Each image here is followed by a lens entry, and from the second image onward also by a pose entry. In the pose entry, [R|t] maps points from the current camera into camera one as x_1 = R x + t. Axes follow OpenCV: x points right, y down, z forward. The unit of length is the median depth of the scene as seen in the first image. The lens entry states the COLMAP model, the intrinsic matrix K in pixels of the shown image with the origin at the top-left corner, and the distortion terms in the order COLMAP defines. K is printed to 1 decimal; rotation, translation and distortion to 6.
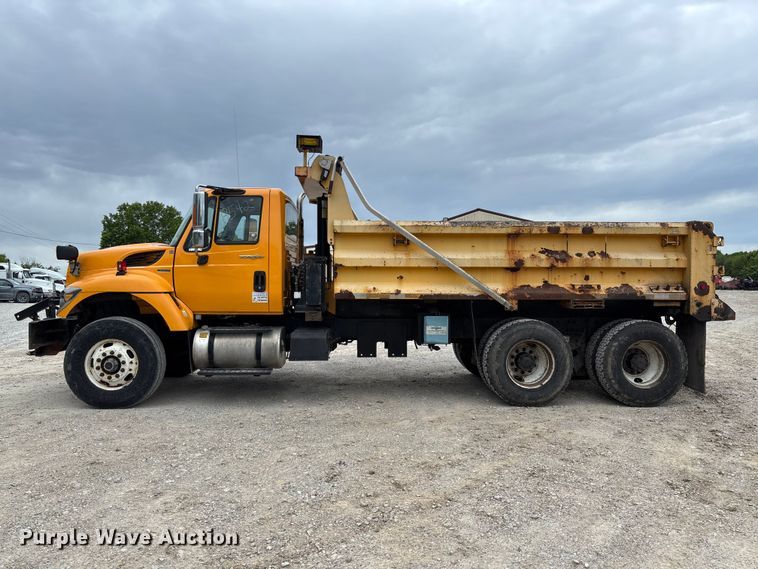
lens RADIAL K [[630.8, 0, 379.0], [0, 630.8, 284.5], [0, 0, 1]] dist [0.064737, -0.009185]
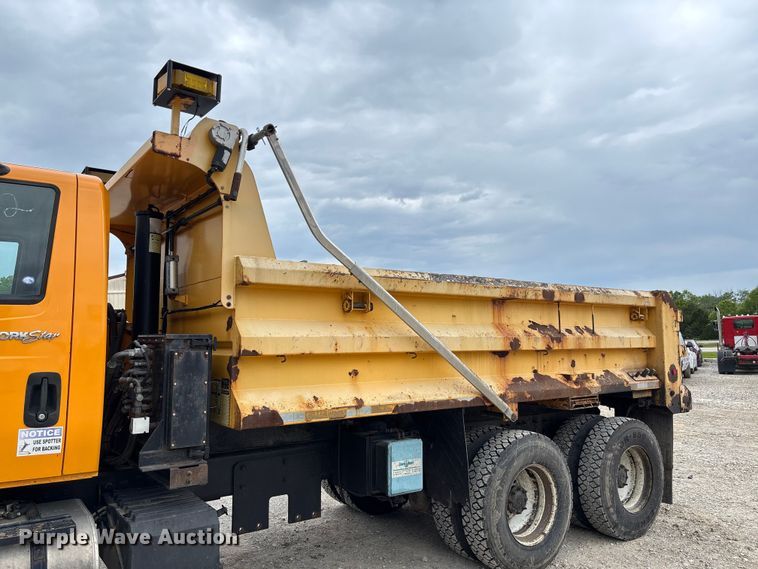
lens RADIAL K [[580.9, 0, 381.8], [0, 580.9, 280.2], [0, 0, 1]] dist [0.031006, -0.005885]
pose [[0.822504, 0.050180, 0.566542, -0.227709], [0.011178, 0.994482, -0.104312, -0.037982], [-0.568650, 0.092130, 0.817404, 0.586632]]
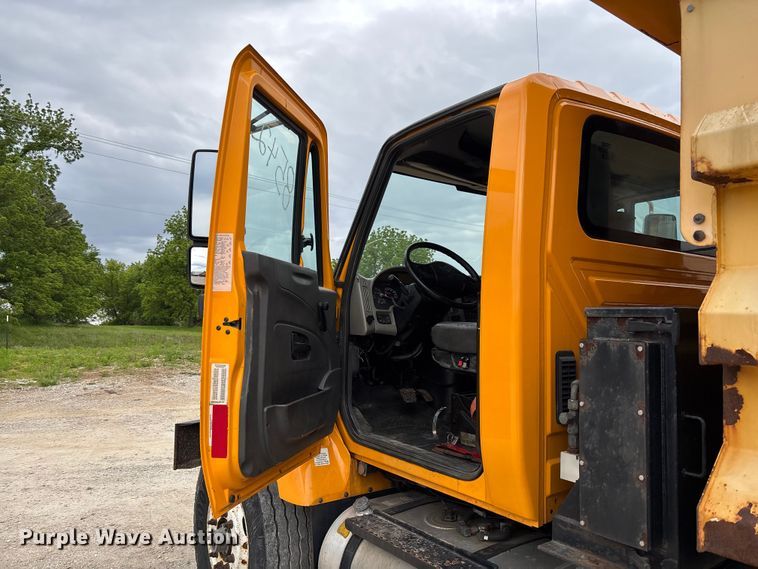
lens RADIAL K [[580.9, 0, 381.8], [0, 580.9, 280.2], [0, 0, 1]] dist [0.031006, -0.005885]
pose [[0.601486, -0.039080, -0.797927, 0.008642], [-0.026117, 0.997307, -0.068532, -0.037823], [0.798457, 0.062060, 0.598845, 0.818660]]
